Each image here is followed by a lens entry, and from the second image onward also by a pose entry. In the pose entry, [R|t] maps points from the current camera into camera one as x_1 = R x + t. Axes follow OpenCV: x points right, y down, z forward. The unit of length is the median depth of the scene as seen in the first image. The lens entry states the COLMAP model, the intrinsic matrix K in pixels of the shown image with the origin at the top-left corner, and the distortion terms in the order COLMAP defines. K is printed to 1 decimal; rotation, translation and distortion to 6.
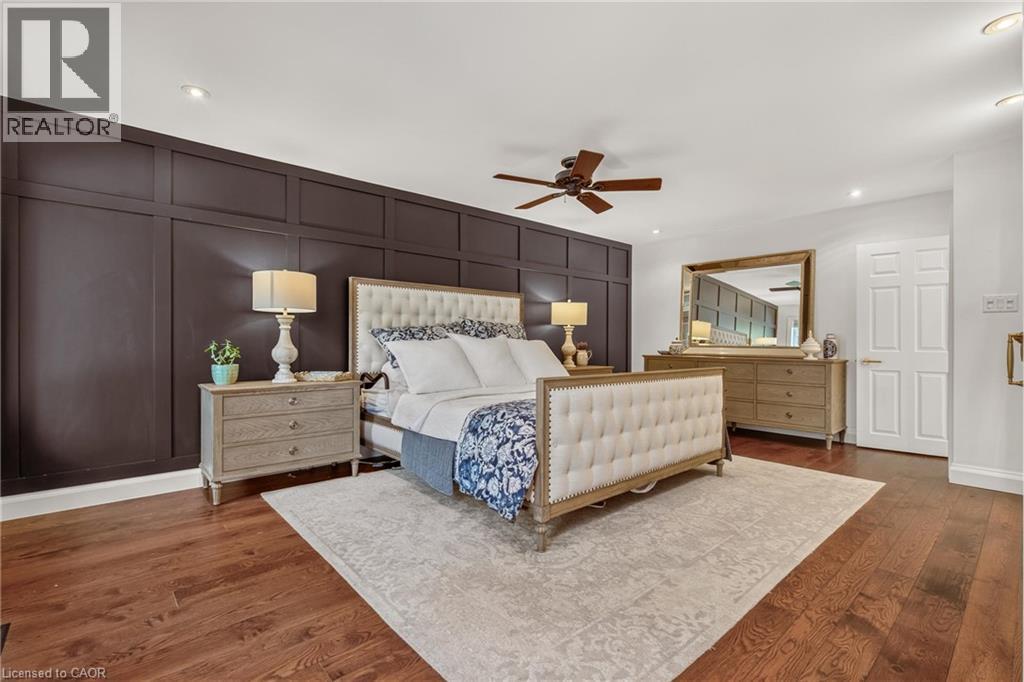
lens RADIAL K [[461.9, 0, 506.5], [0, 461.9, 344.2], [0, 0, 1]] dist [0.001868, 0.000192]
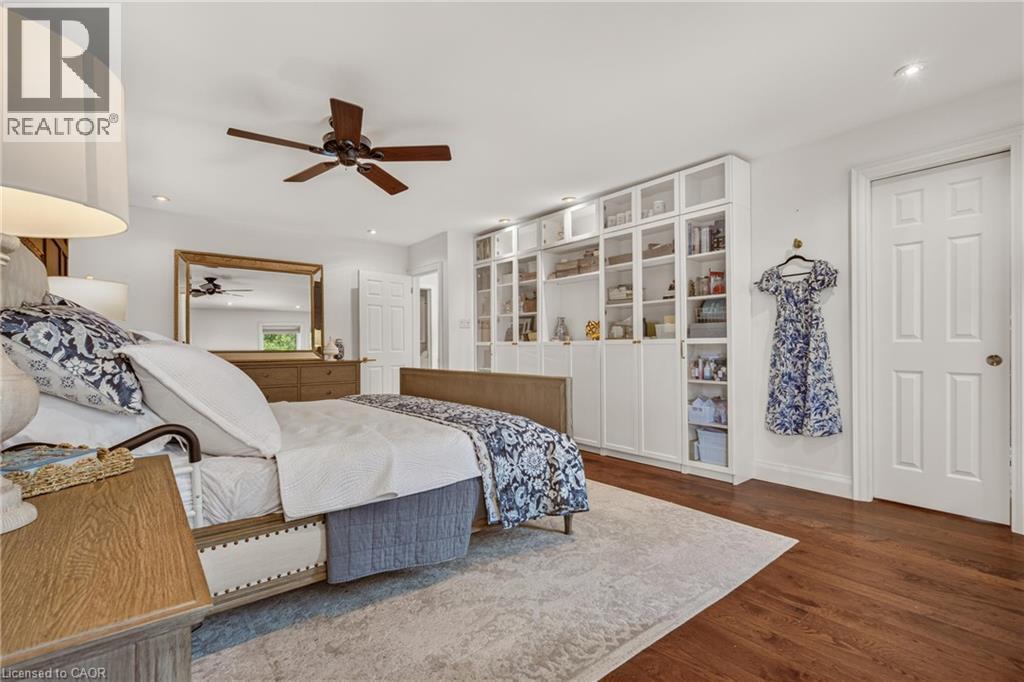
lens RADIAL K [[461.9, 0, 506.5], [0, 461.9, 344.2], [0, 0, 1]] dist [0.001868, 0.000192]
pose [[0.048700, -0.002226, 0.998811, -0.934217], [0.012368, 0.999922, 0.001625, -0.009369], [-0.998737, 0.012275, 0.048723, 0.976473]]
